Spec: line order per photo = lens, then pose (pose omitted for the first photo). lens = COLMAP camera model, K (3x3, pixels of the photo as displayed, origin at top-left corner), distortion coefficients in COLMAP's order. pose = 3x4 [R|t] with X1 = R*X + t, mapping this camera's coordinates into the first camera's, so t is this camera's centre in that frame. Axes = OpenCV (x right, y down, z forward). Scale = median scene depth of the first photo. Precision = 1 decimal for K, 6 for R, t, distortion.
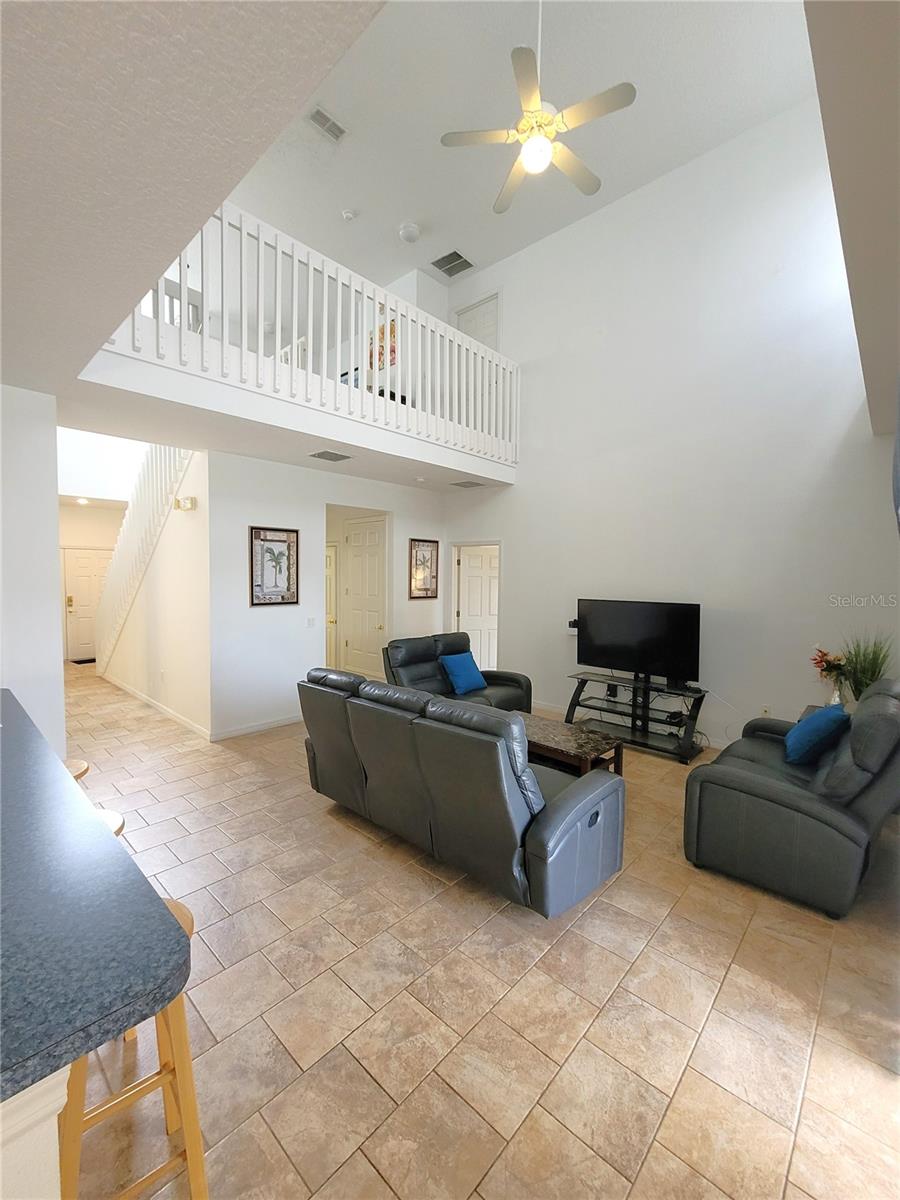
lens RADIAL K [[490.2, 0, 450.5], [0, 490.2, 599.4], [0, 0, 1]] dist [0.001008, 0.000176]
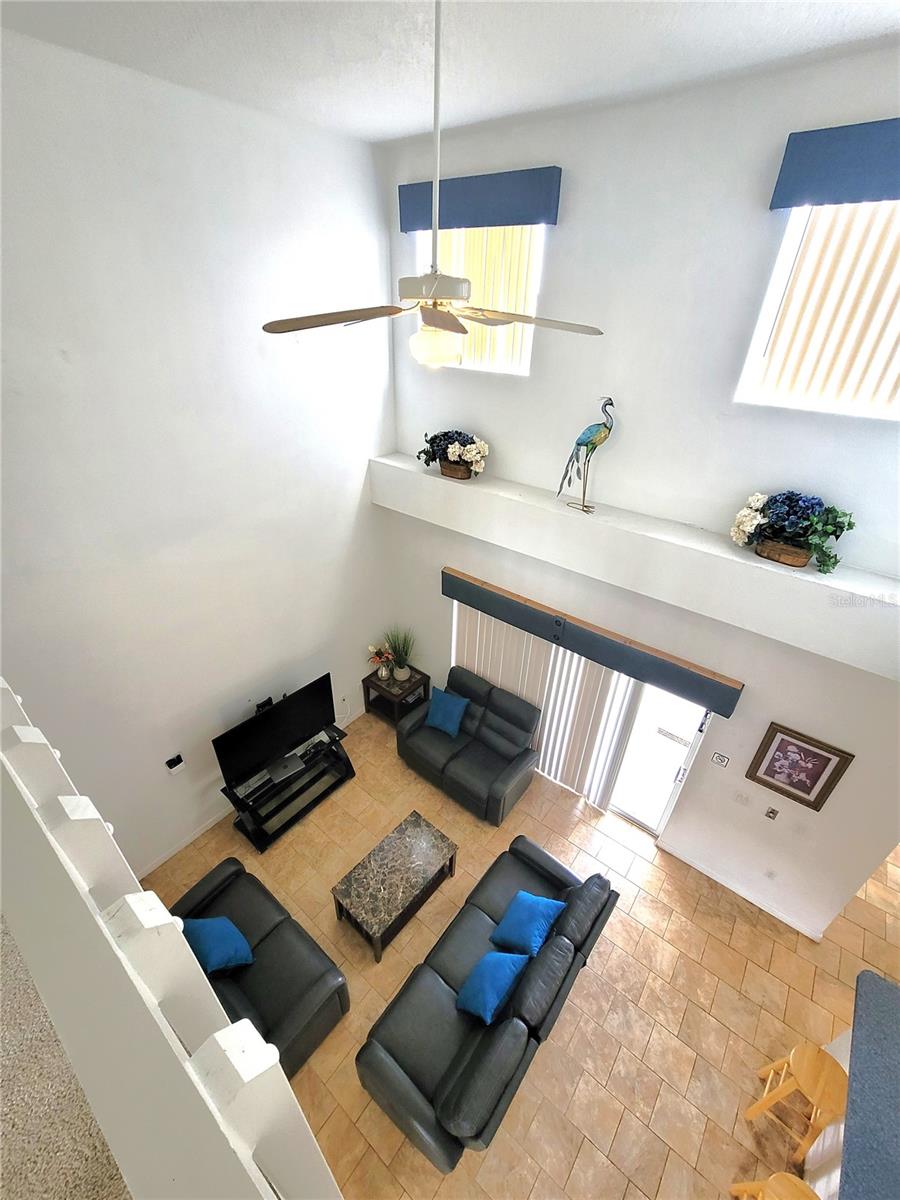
lens RADIAL K [[490.2, 0, 456.5], [0, 490.2, 604.1], [0, 0, 1]] dist [0.001008, 0.000176]
pose [[-0.065199, -0.535431, 0.842059, -0.782944], [-0.007550, 0.844095, 0.536141, -1.492371], [-0.997844, 0.028598, -0.059077, 1.680642]]
